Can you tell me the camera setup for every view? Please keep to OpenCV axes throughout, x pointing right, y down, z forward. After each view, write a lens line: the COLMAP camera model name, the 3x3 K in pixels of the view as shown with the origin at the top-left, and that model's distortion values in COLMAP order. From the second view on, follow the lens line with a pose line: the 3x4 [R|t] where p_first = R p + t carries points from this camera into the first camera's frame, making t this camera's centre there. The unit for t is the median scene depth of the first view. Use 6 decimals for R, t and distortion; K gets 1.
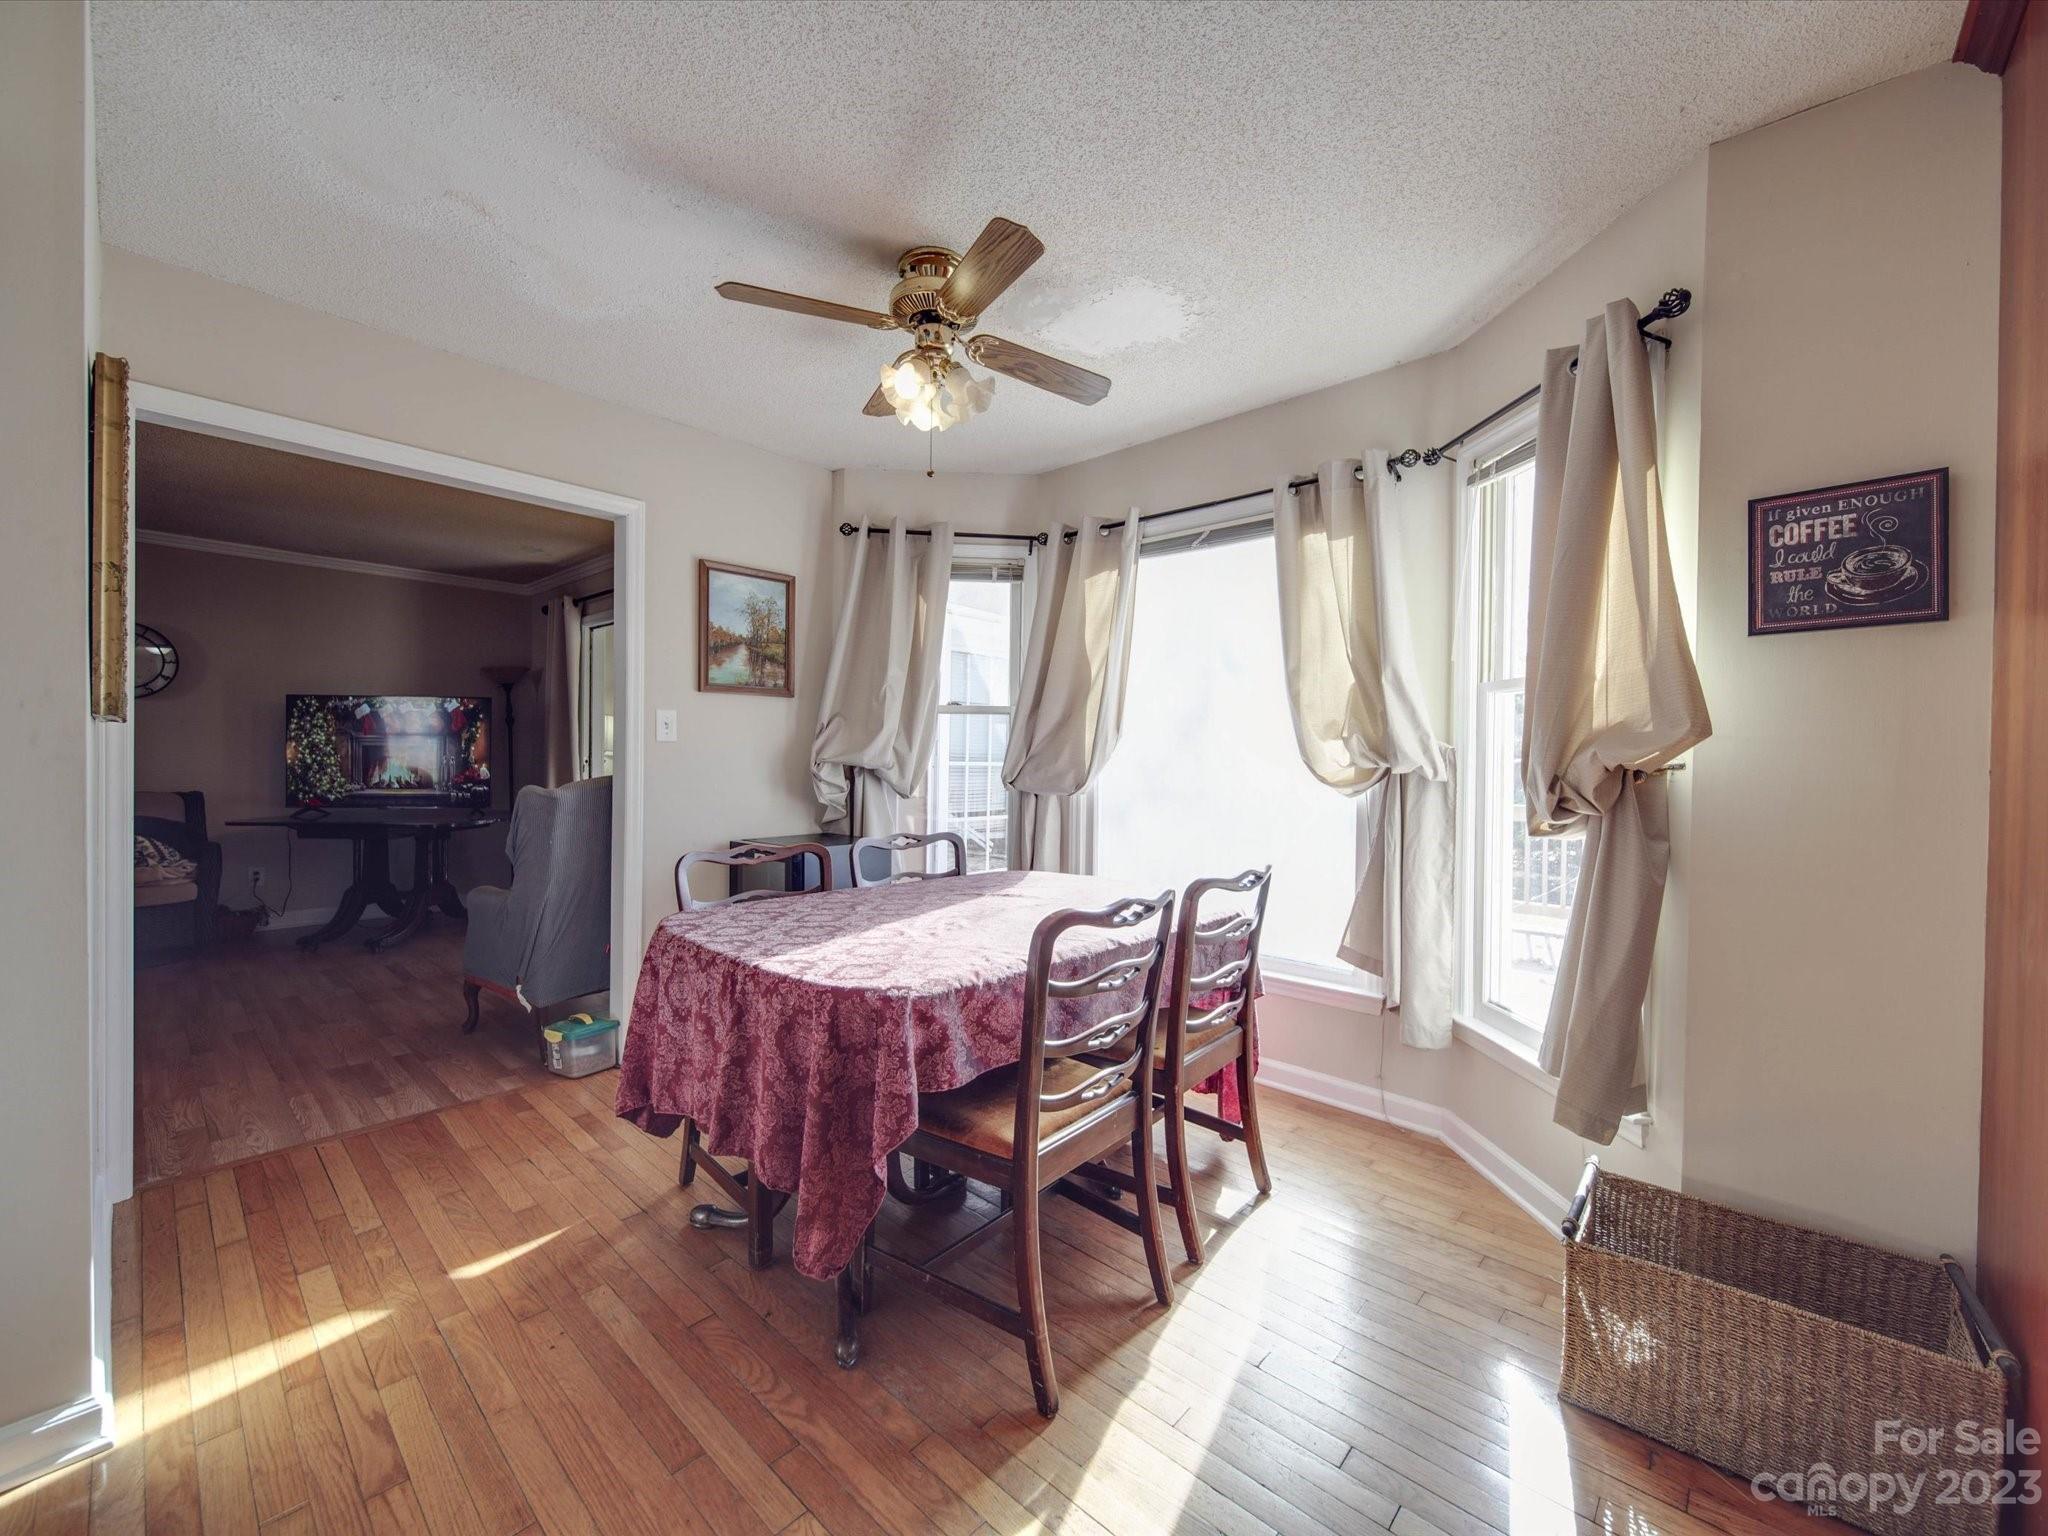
lens RADIAL K [[806.8, 0, 1021.6], [0, 806.8, 760.5], [0, 0, 1]] dist [0.000204, -0.001482]
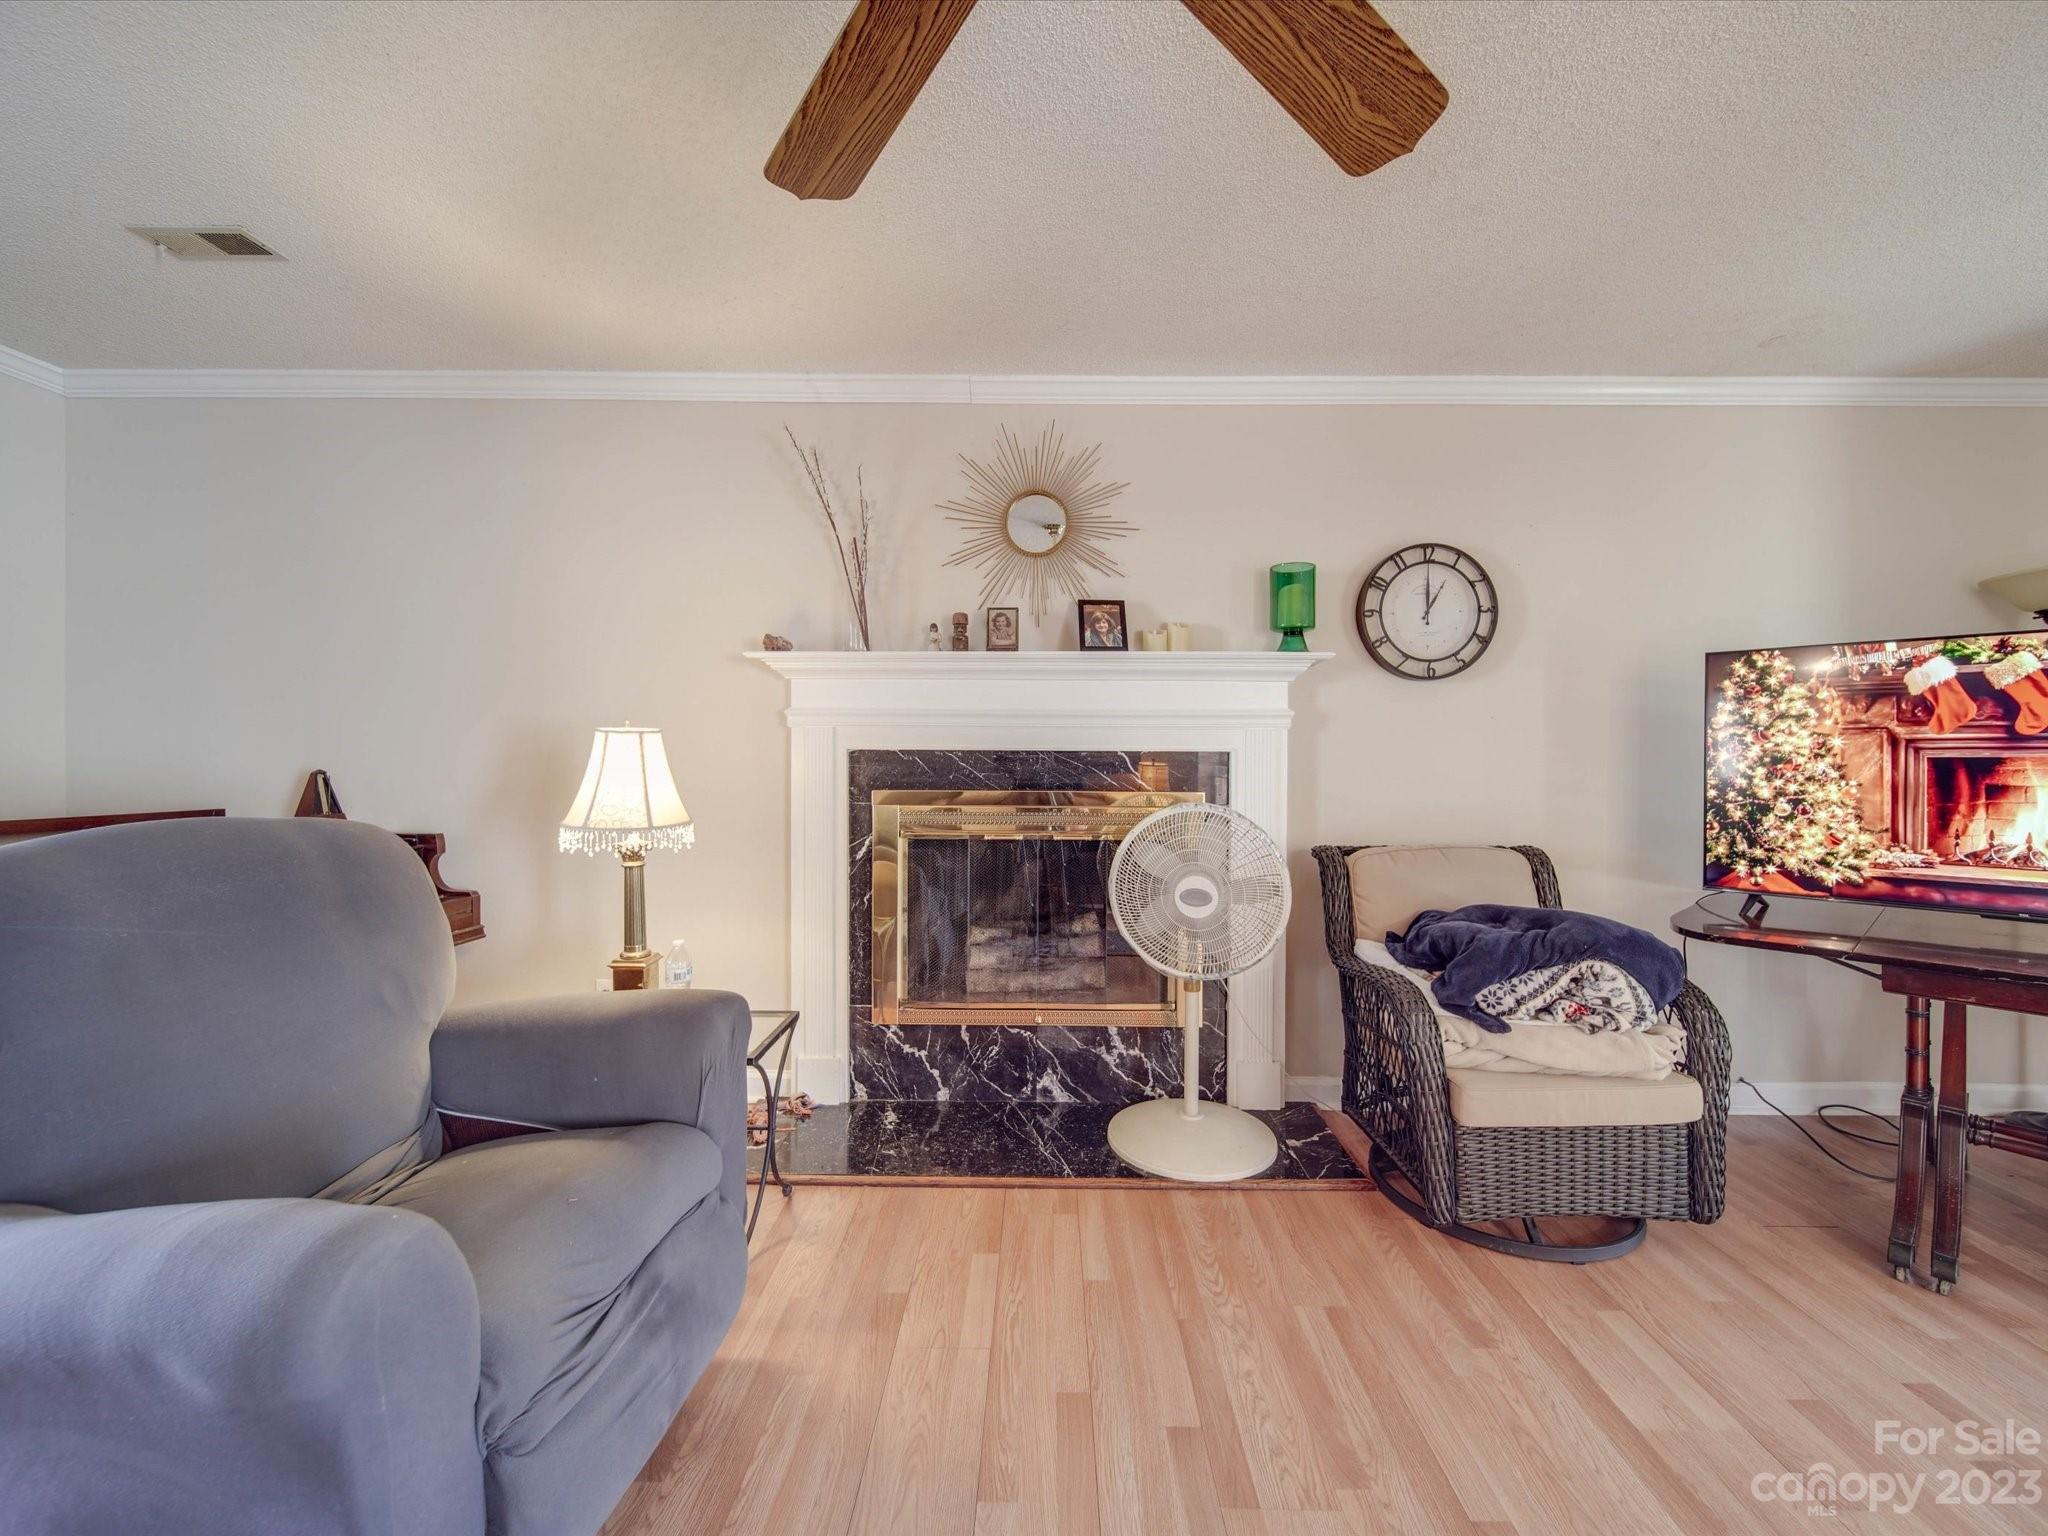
lens RADIAL K [[806.8, 0, 1030.0], [0, 806.8, 754.0], [0, 0, 1]] dist [0.000204, -0.001482]
pose [[0.664659, -0.010140, -0.747078, -0.819624], [-0.002177, 0.999877, -0.015509, -0.013476], [0.747143, 0.011934, 0.664556, 0.384975]]
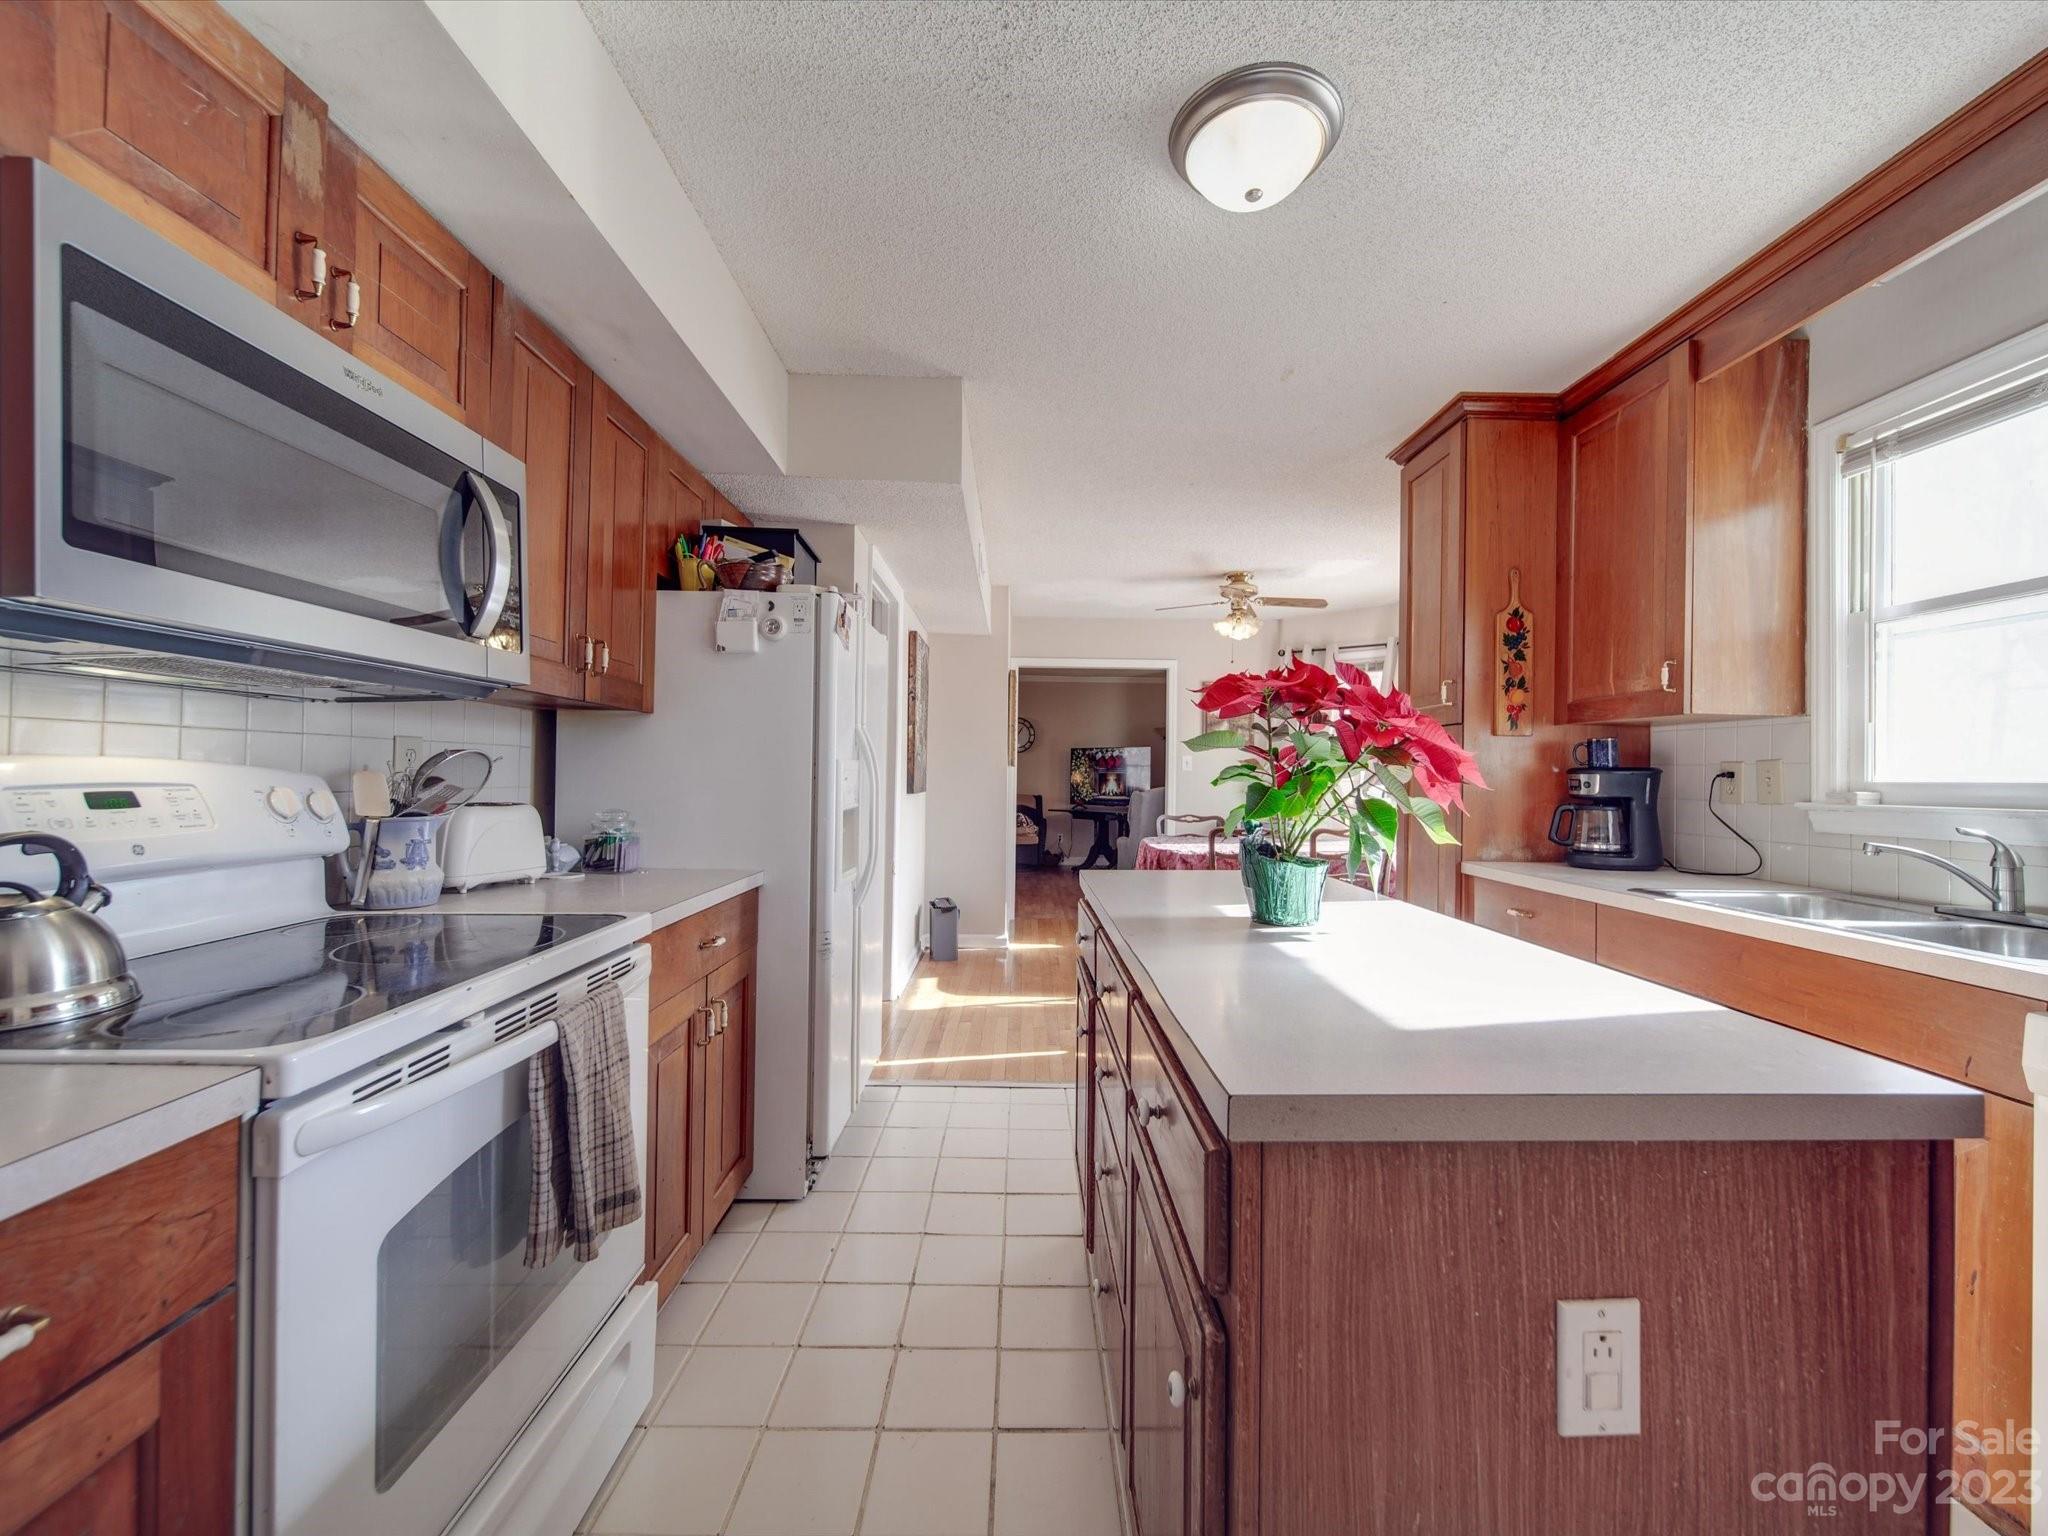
lens RADIAL K [[806.8, 0, 1024.3], [0, 806.8, 768.4], [0, 0, 1]] dist [0.000204, -0.001482]
pose [[0.672080, -0.007000, -0.740446, 0.500512], [-0.008563, 0.999815, -0.017225, 0.005838], [0.740429, 0.017917, 0.671896, -0.437519]]
